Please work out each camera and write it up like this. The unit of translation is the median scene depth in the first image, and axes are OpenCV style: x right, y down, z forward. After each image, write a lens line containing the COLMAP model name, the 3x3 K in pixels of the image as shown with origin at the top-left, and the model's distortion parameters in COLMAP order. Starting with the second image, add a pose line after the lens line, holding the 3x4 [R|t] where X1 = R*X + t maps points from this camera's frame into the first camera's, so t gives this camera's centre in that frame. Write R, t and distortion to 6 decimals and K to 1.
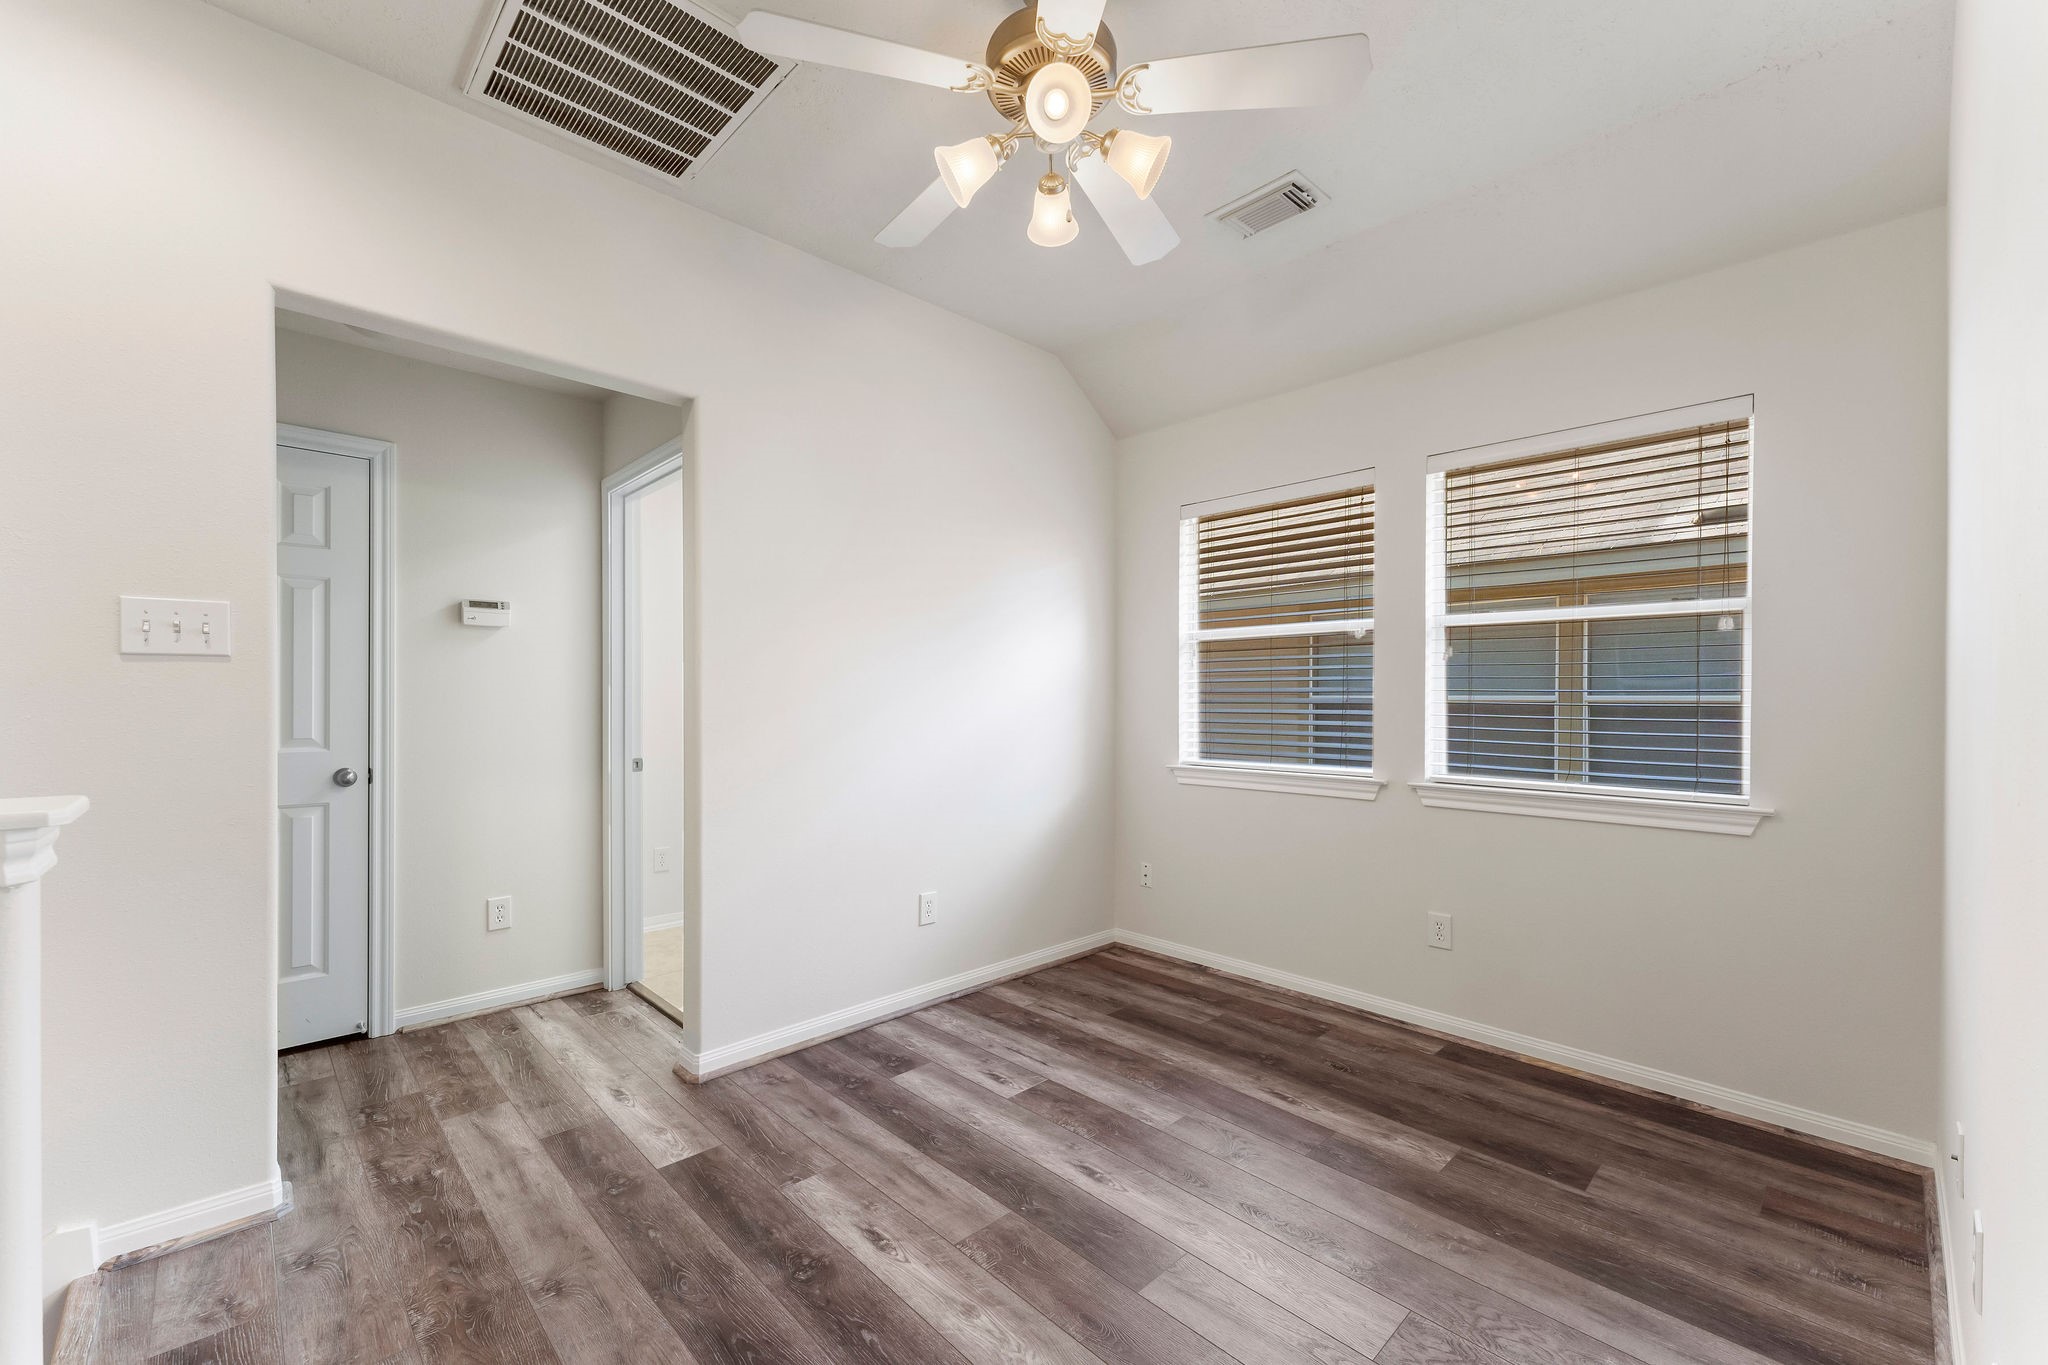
lens RADIAL K [[825.3, 0, 1019.6], [0, 825.3, 694.4], [0, 0, 1]] dist [0.001461, 0.000162]
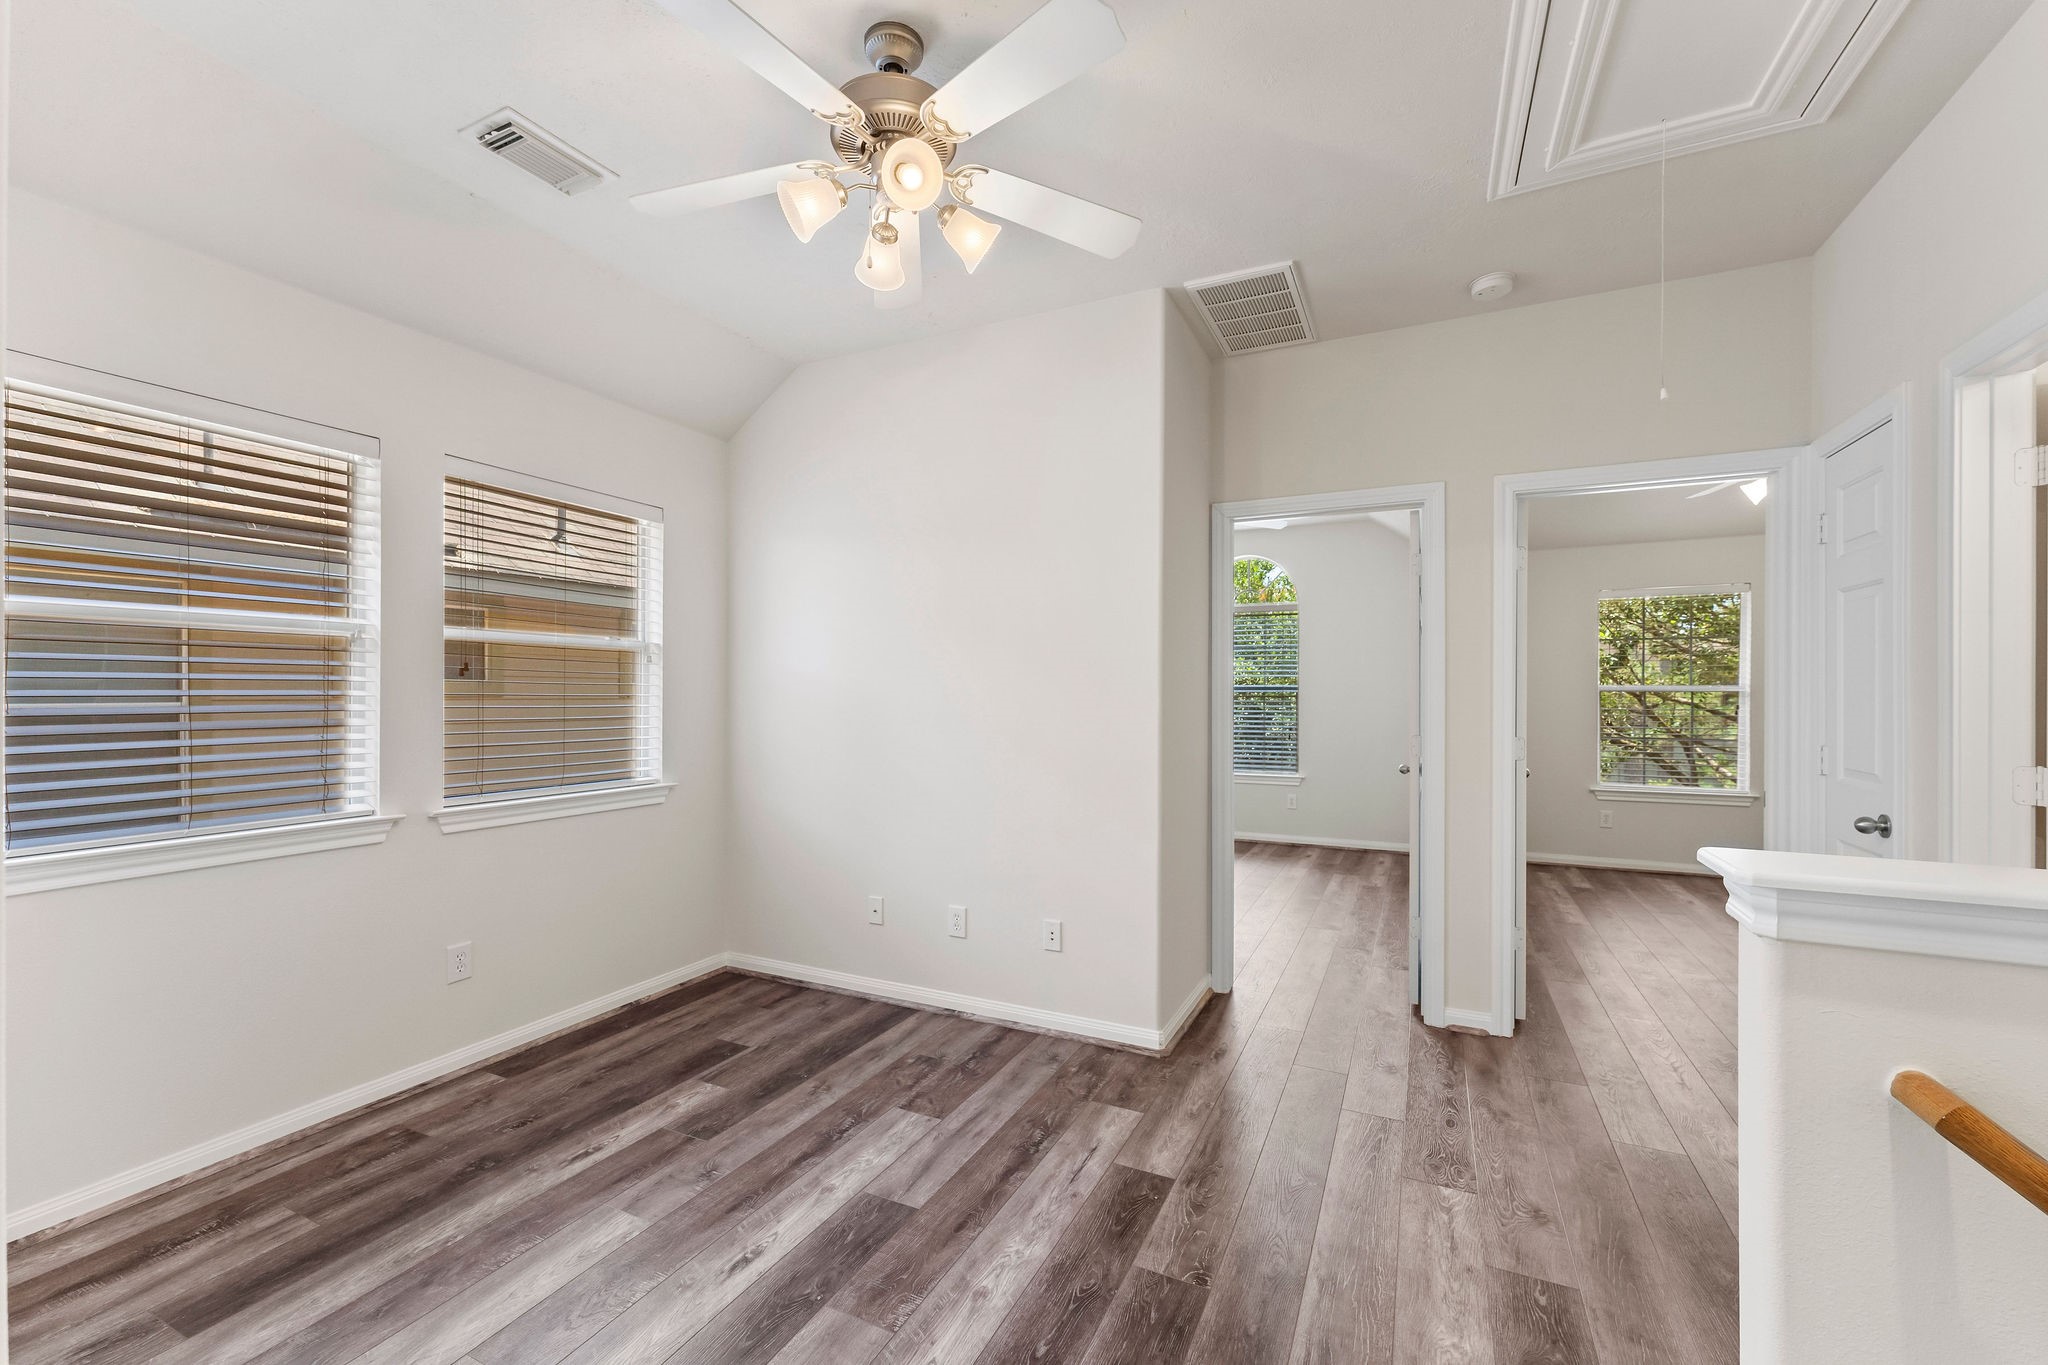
lens RADIAL K [[825.3, 0, 1019.6], [0, 825.3, 694.4], [0, 0, 1]] dist [0.001461, 0.000162]
pose [[-0.336641, -0.003868, 0.941625, -0.713220], [-0.002927, 0.999991, 0.003061, -0.030439], [-0.941629, -0.001725, -0.336649, 0.855960]]
